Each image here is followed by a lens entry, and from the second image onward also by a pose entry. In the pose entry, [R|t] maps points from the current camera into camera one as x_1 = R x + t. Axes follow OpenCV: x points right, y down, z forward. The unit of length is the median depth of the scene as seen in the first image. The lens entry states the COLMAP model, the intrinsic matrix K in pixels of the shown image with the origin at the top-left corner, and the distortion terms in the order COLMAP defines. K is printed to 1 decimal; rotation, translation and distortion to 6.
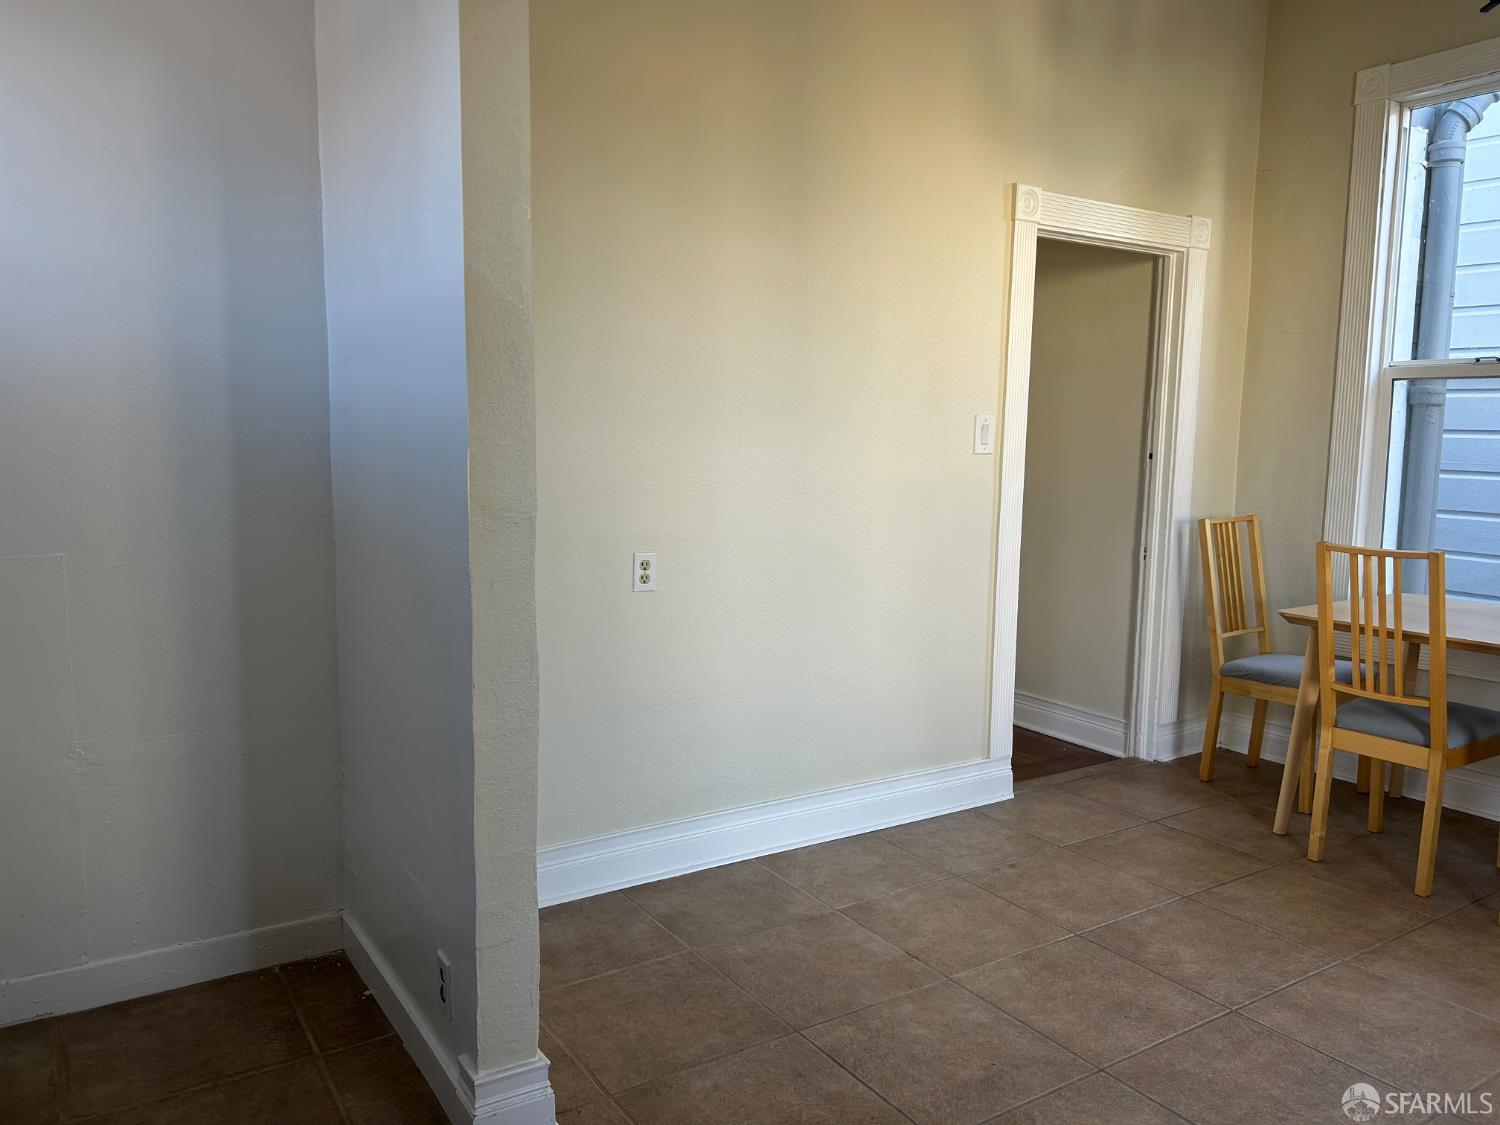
lens RADIAL K [[1125.5, 0, 748.5], [0, 1125.5, 564.1], [0, 0, 1]] dist [0.060242, -0.072293]
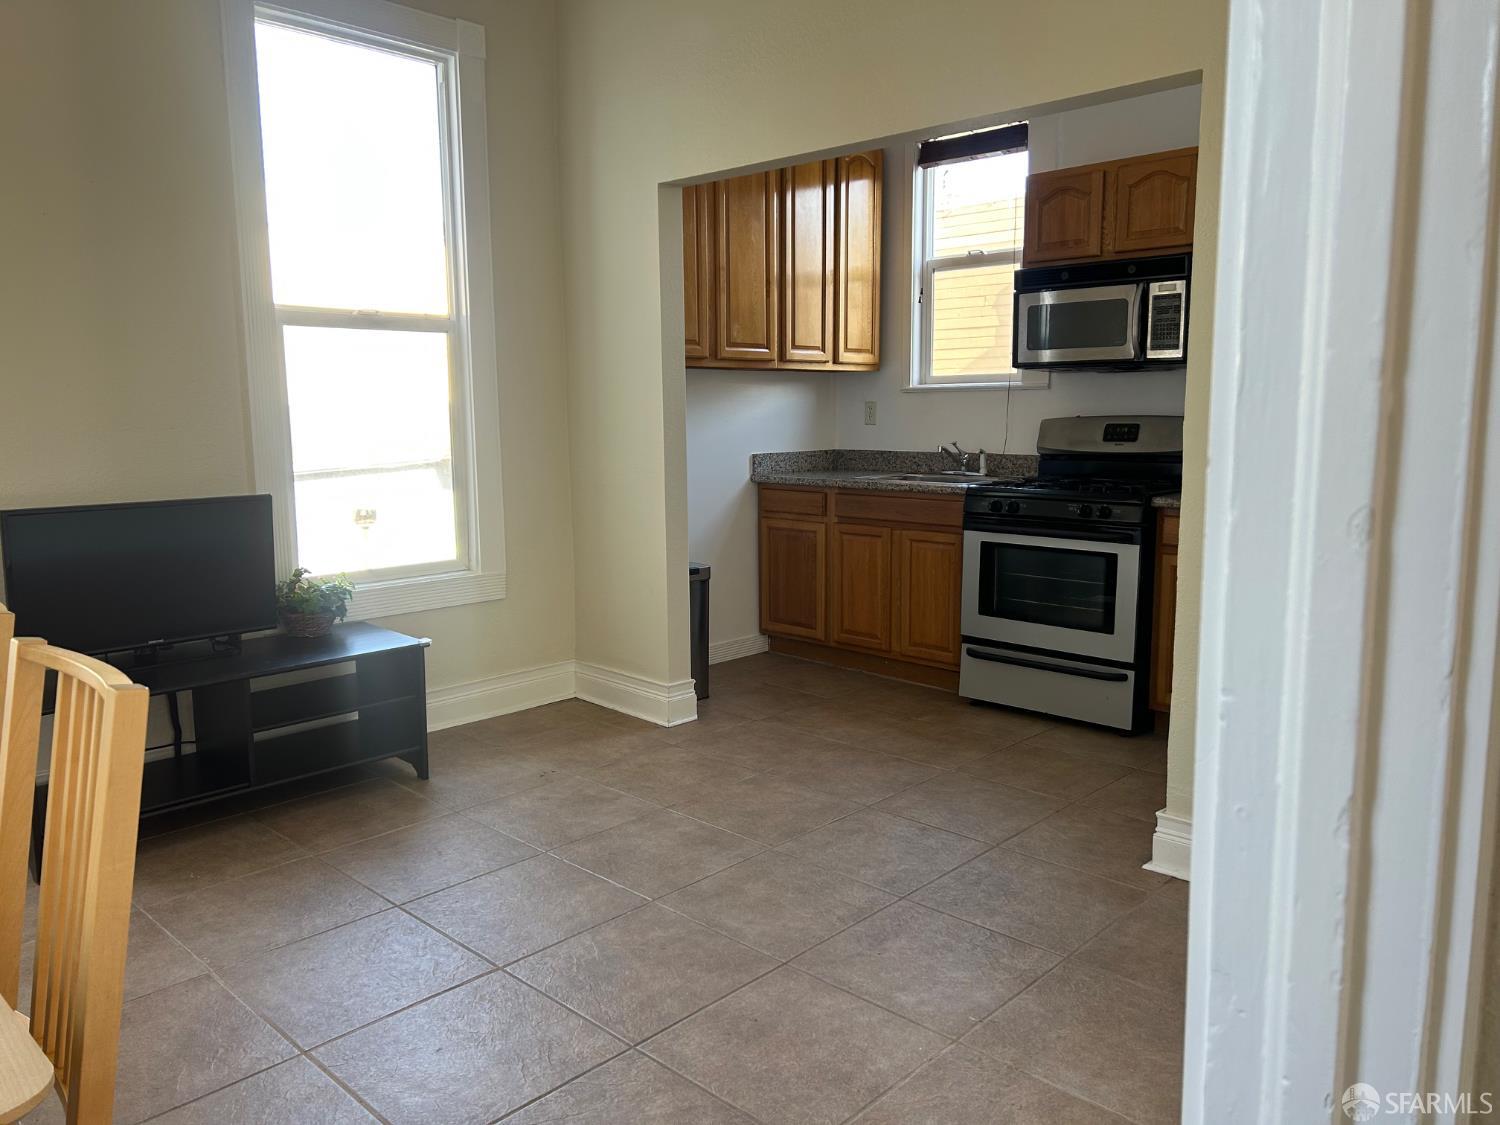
lens RADIAL K [[1125.5, 0, 748.5], [0, 1125.5, 564.1], [0, 0, 1]] dist [0.060242, -0.072293]
pose [[-0.972604, 0.032975, -0.230119, 0.525315], [-0.027201, 0.966946, 0.253526, -0.180744], [0.230873, 0.252840, -0.939558, 1.730286]]
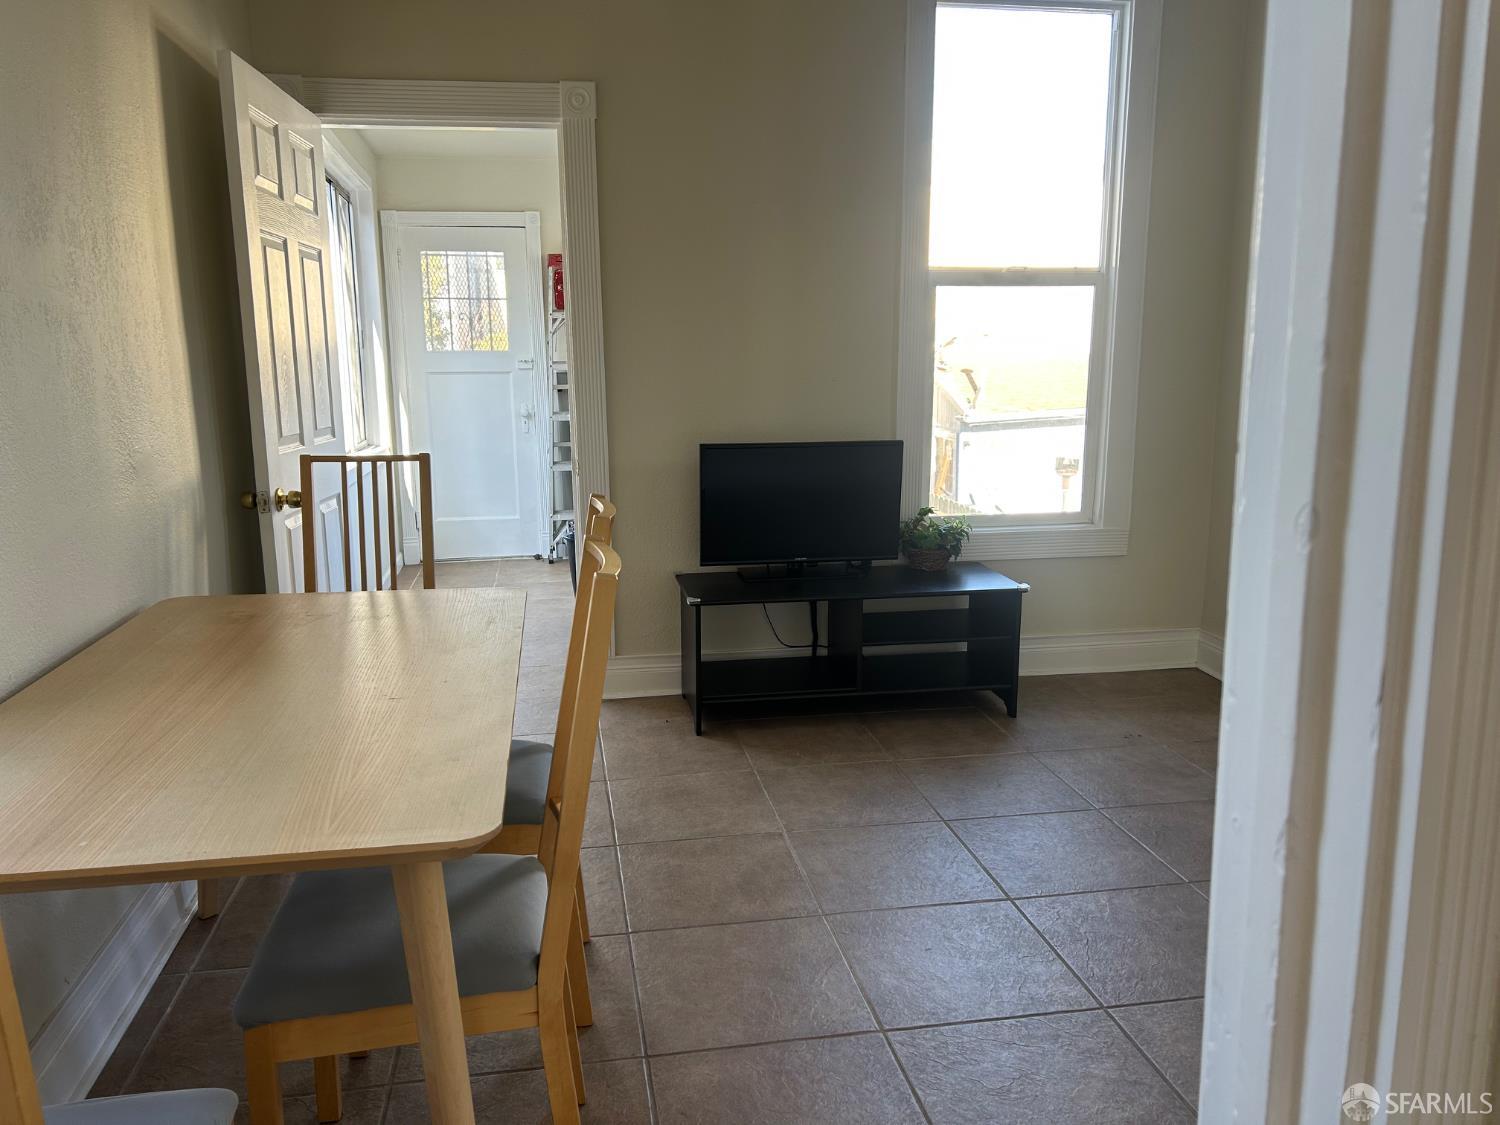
lens RADIAL K [[1125.8, 0, 734.3], [0, 1125.8, 558.8], [0, 0, 1]] dist [0.080130, -0.117874]
pose [[-0.918919, -0.070229, 0.388144, 0.371418], [0.047081, 0.957460, 0.284701, -0.191320], [-0.391627, 0.279891, -0.876521, 1.765383]]
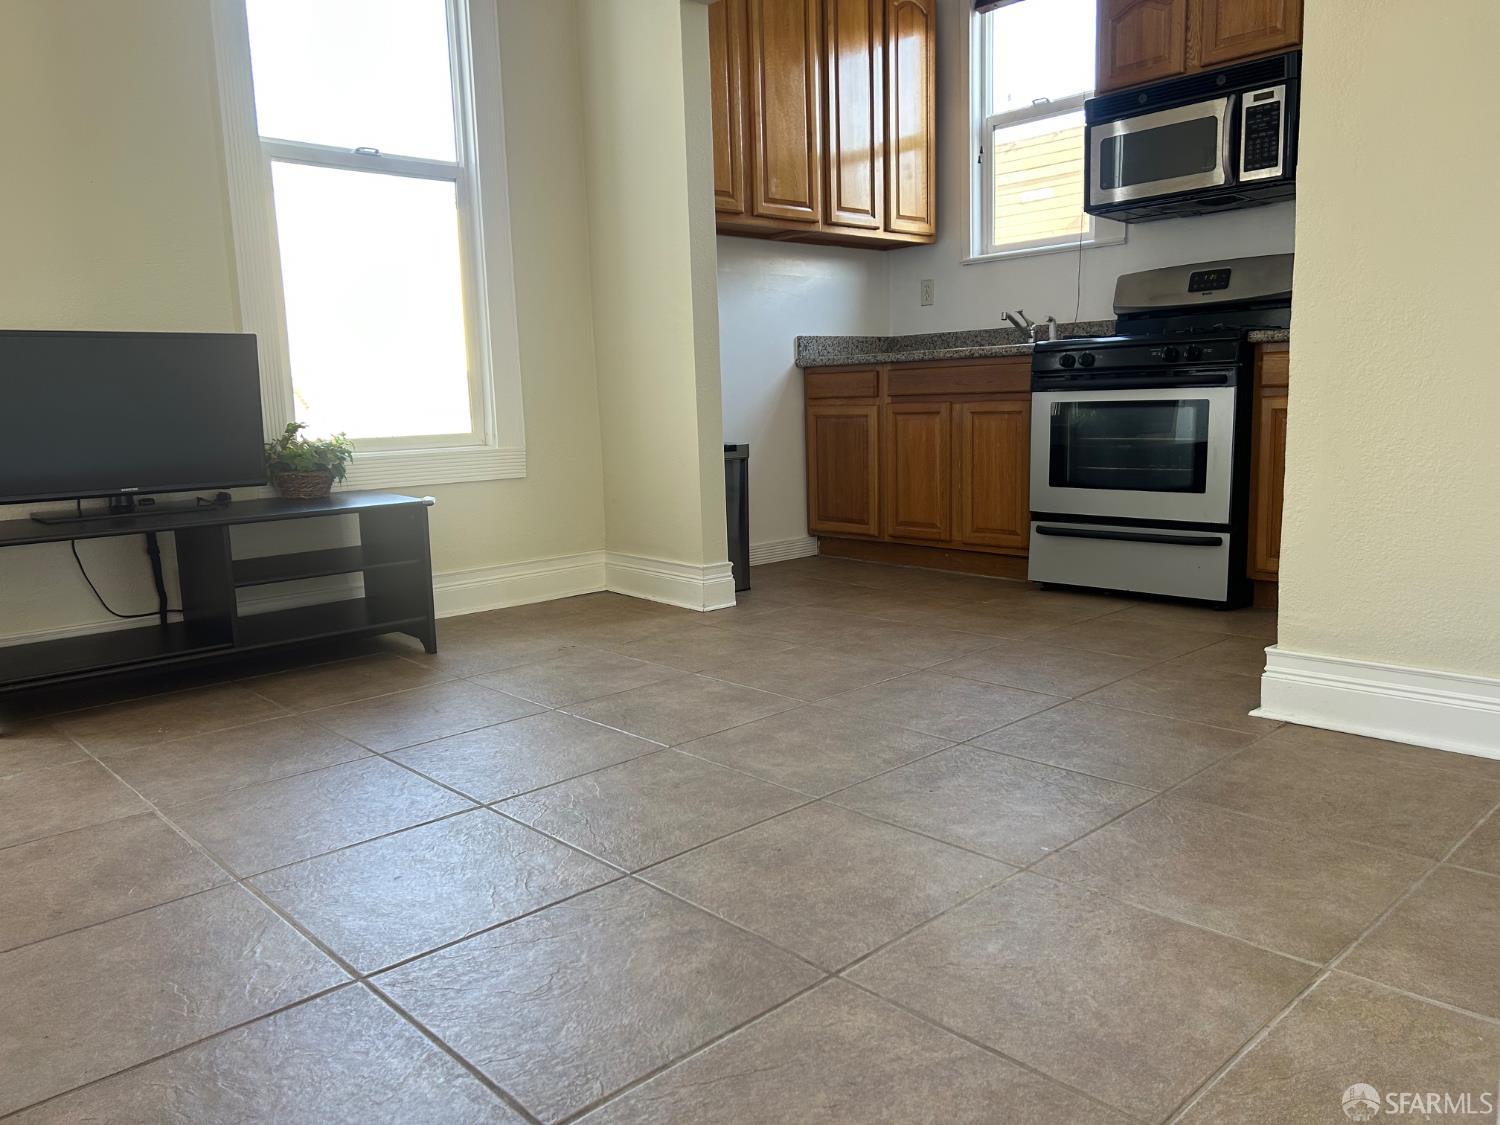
lens RADIAL K [[1125.5, 0, 748.5], [0, 1125.5, 564.1], [0, 0, 1]] dist [0.060242, -0.072293]
pose [[-0.983796, 0.050585, -0.172007, 0.463037], [0.003472, 0.964569, 0.263809, 0.018843], [0.179257, 0.258937, -0.949115, 1.629459]]
